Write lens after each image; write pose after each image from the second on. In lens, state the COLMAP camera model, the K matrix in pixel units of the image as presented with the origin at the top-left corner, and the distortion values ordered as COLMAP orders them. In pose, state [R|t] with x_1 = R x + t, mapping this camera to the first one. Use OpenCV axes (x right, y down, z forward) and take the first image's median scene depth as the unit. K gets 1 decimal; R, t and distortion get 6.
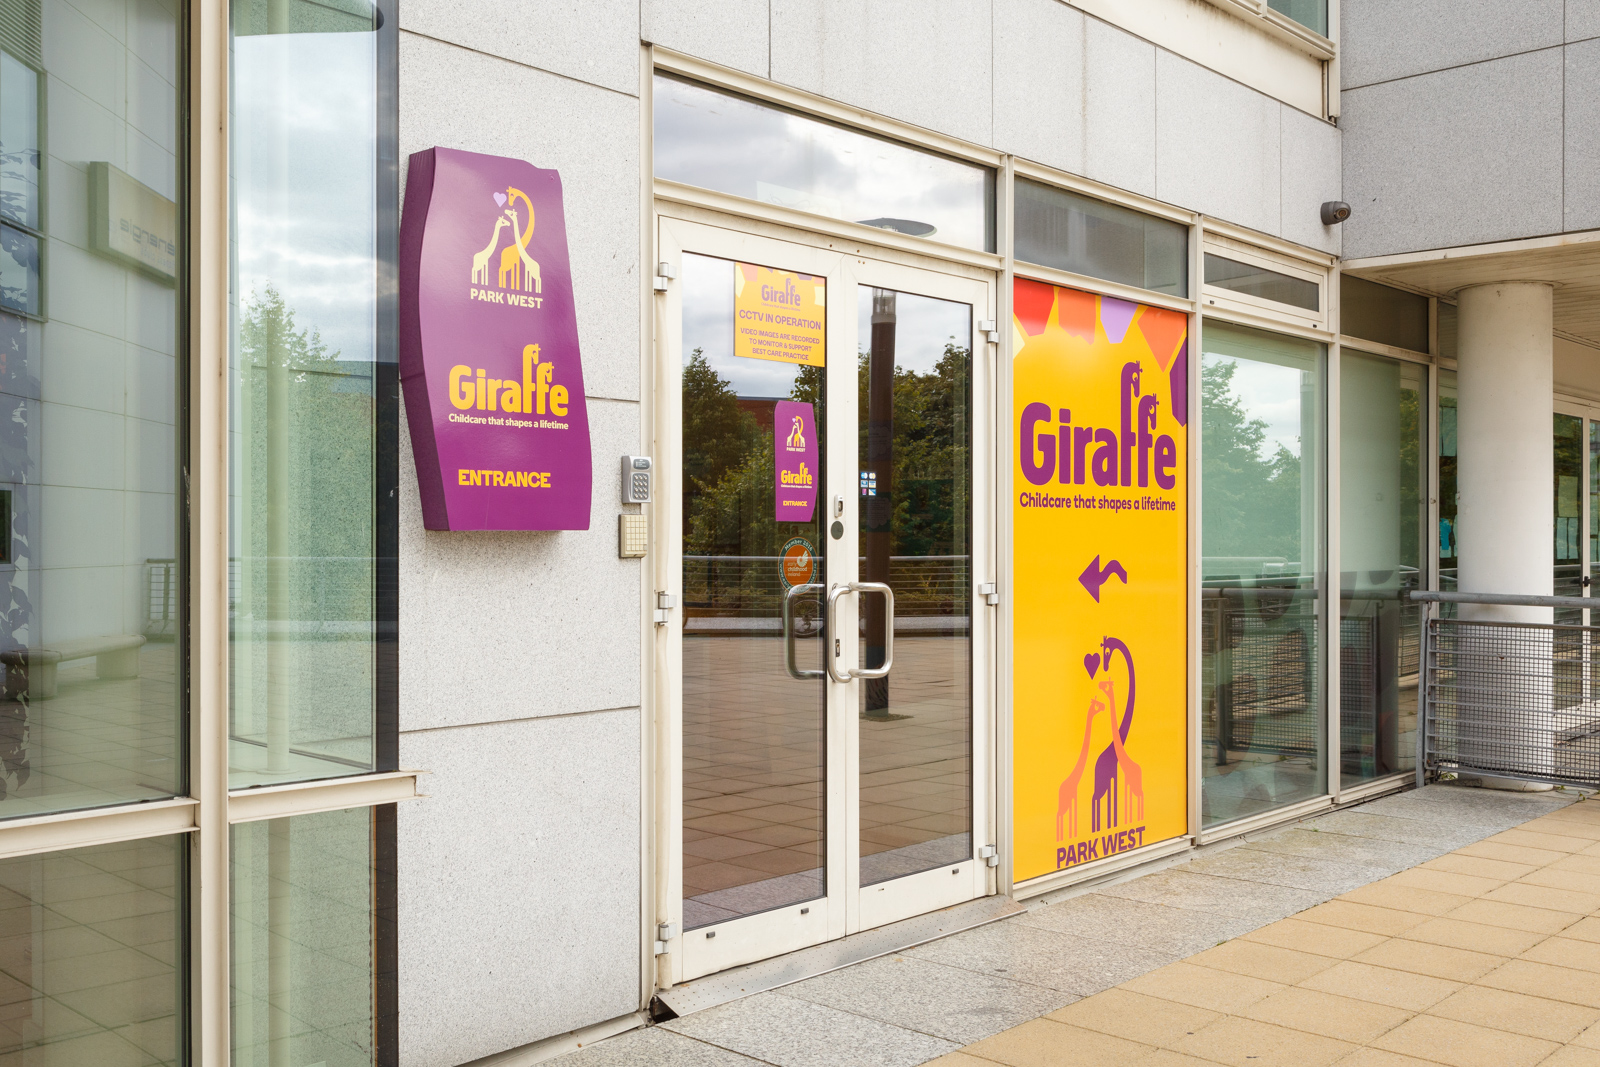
lens RADIAL K [[1524.0, 0, 800.0], [0, 1524.0, 533.5], [0, 0, 1]] dist [0.000057, -0.000516]
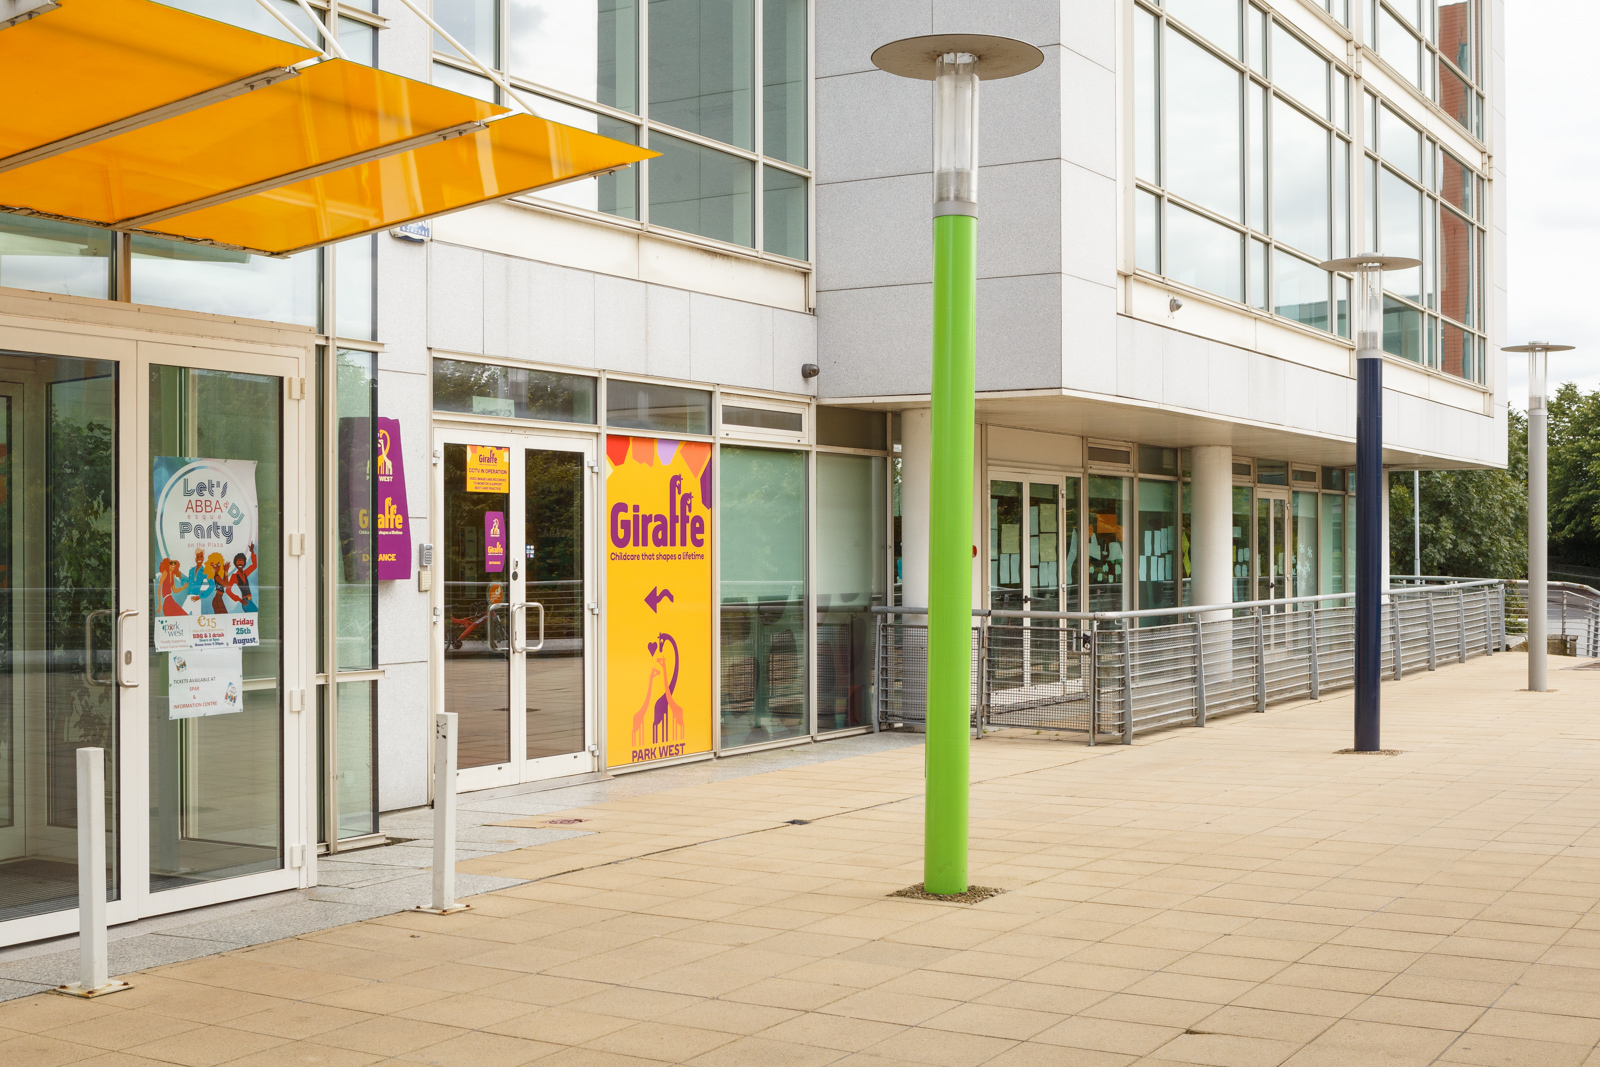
lens RADIAL K [[1986.6, 0, 856.5], [0, 1986.6, 530.9], [0, 0, 1]] dist [-0.006575, -0.003394]
pose [[0.969495, -0.001432, 0.245108, -0.144050], [0.003427, 0.999964, -0.007714, -0.031688], [-0.245088, 0.008318, 0.969465, -1.298596]]
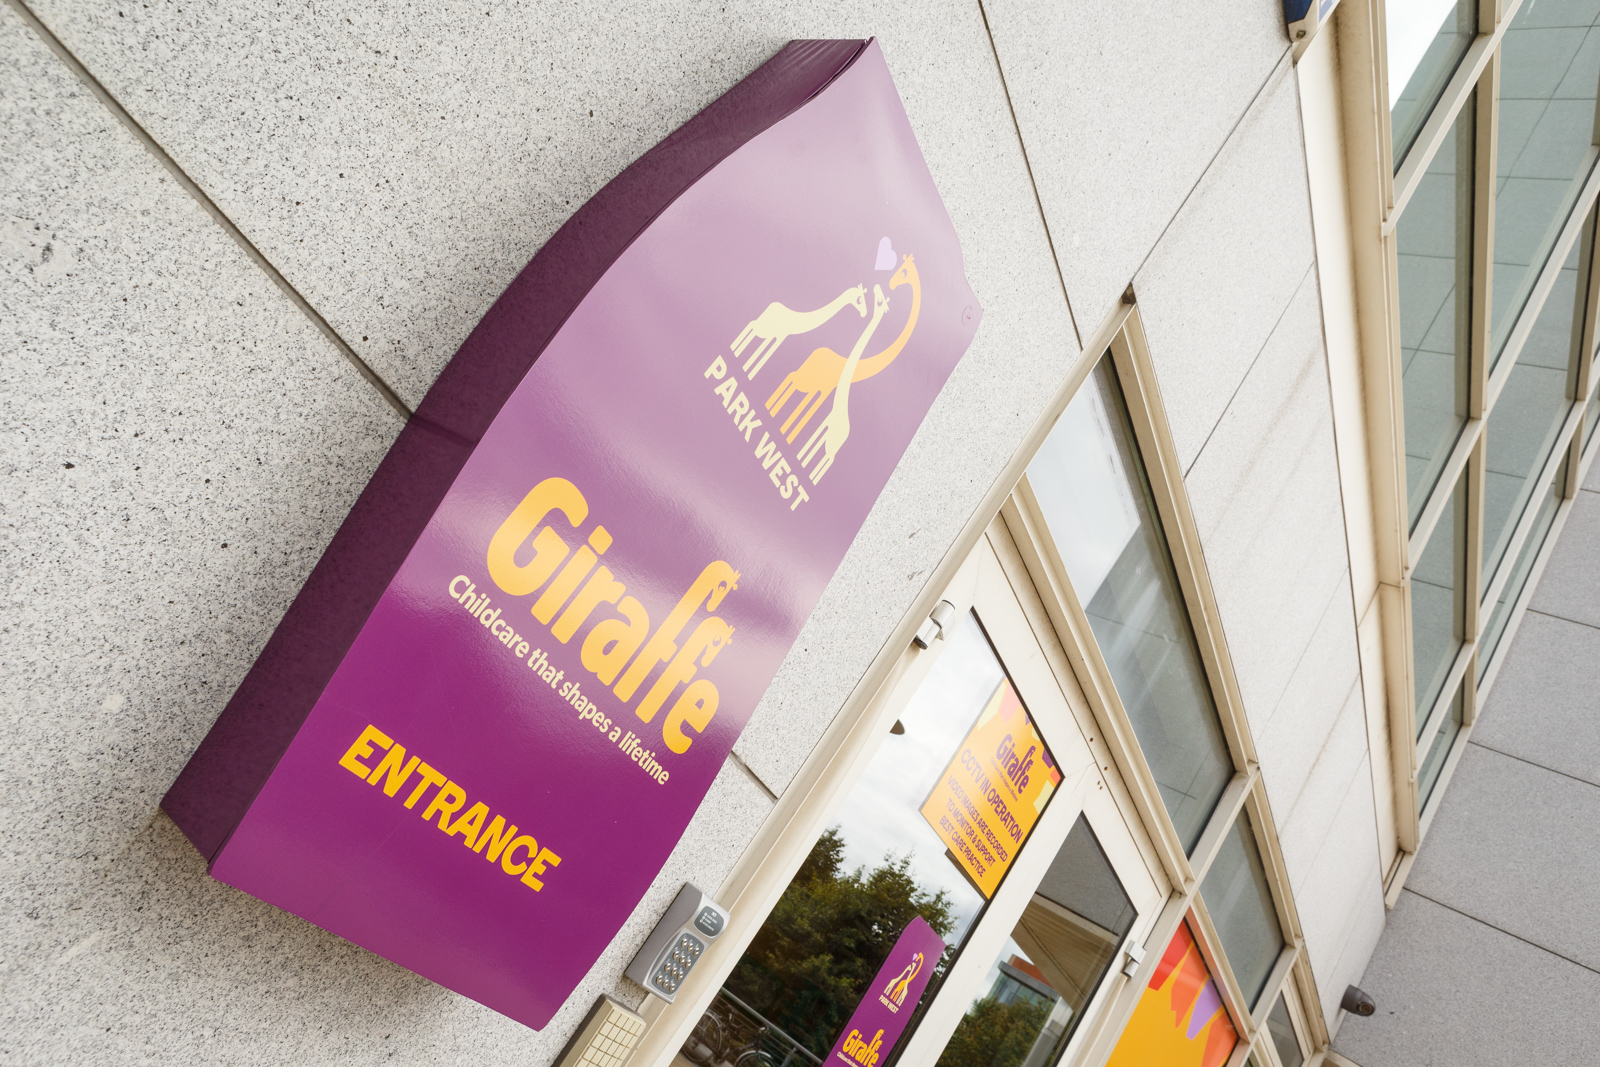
lens RADIAL K [[1113.4, 0, 800.0], [0, 1113.4, 533.5], [0, 0, 1]] dist [-0.004919, -0.001186]
pose [[0.802701, 0.596327, 0.008056, -0.107973], [-0.562501, 0.761519, -0.321996, -0.029440], [-0.198150, 0.253935, 0.946707, 0.457610]]
